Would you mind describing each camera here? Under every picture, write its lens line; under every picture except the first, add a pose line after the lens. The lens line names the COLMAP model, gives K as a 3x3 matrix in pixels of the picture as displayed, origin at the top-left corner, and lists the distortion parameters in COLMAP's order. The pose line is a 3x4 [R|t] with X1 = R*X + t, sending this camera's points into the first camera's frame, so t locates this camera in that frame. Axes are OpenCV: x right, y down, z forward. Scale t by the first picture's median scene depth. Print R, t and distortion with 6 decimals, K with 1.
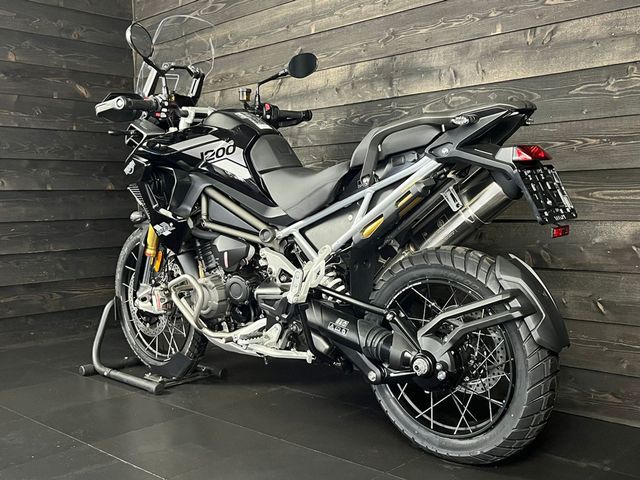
lens RADIAL K [[687.2, 0, 320.3], [0, 687.2, 238.8], [0, 0, 1]] dist [0.000047, 0.000000]
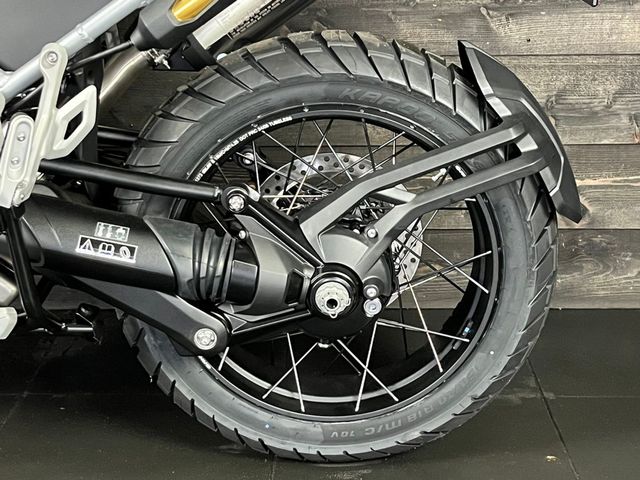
lens RADIAL K [[1101.5, 0, 320.0], [0, 1101.5, 240.3], [0, 0, 1]] dist [0.122102, 0.000000]
pose [[0.733659, -0.178150, 0.655750, -0.325921], [0.028566, 0.972254, 0.232176, -0.025540], [-0.678918, -0.151606, 0.718392, 0.445997]]
